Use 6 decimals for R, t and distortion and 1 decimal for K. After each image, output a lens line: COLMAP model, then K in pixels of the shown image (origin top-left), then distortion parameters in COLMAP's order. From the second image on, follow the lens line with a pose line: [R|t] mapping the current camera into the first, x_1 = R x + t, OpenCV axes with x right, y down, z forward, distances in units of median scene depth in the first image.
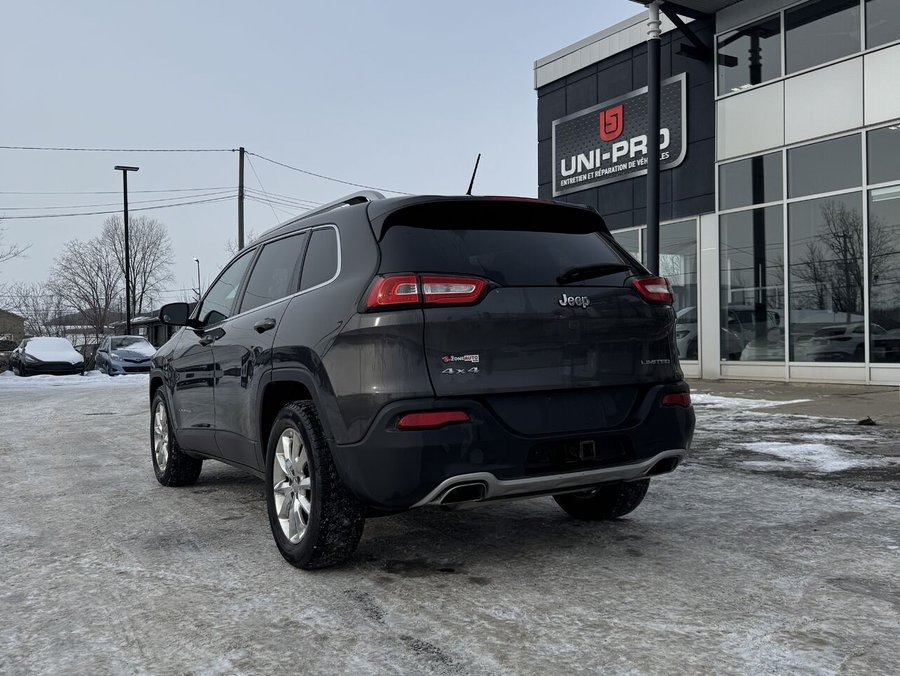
lens RADIAL K [[831.2, 0, 451.2], [0, 831.2, 342.7], [0, 0, 1]] dist [-0.026985, 0.000000]
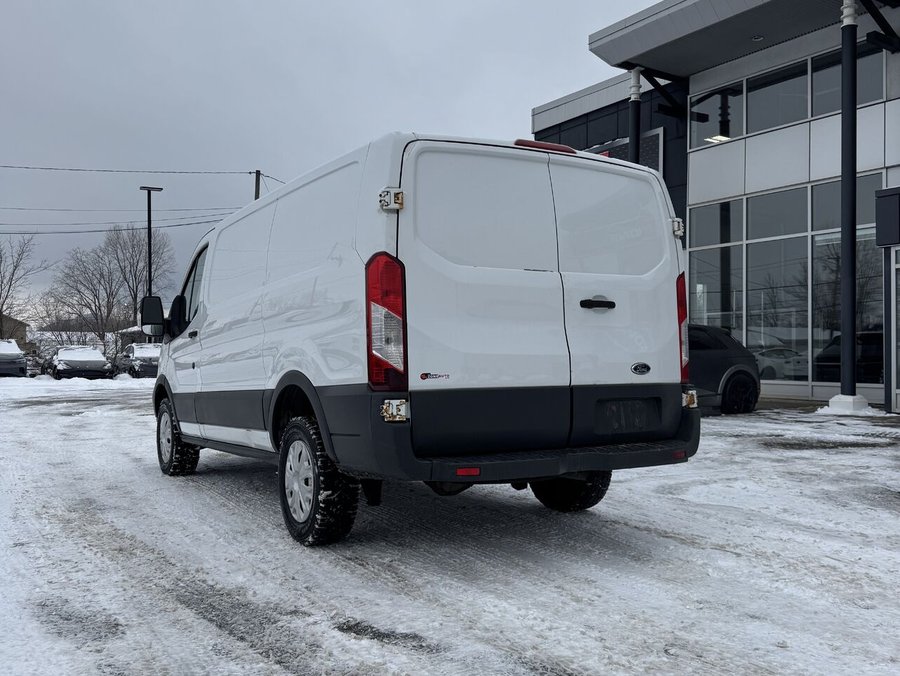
lens RADIAL K [[831.2, 0, 447.8], [0, 831.2, 338.0], [0, 0, 1]] dist [-0.026985, 0.000000]
pose [[0.999814, 0.019131, 0.002247, -0.011839], [-0.019078, 0.999582, -0.021732, -0.002072], [-0.002662, 0.021685, 0.999761, -0.132035]]
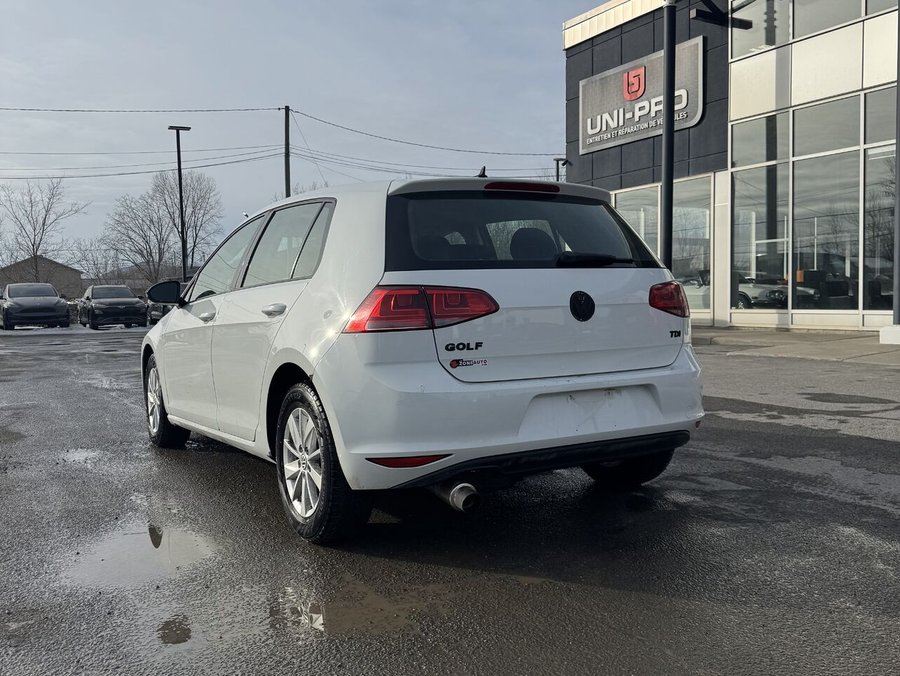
lens RADIAL K [[831.2, 0, 459.0], [0, 831.2, 342.3], [0, 0, 1]] dist [-0.026985, 0.000000]
pose [[0.998864, 0.000212, -0.047660, 0.022048], [0.002512, 0.998367, 0.057077, 0.002554], [0.047594, -0.057132, 0.997232, -0.080111]]
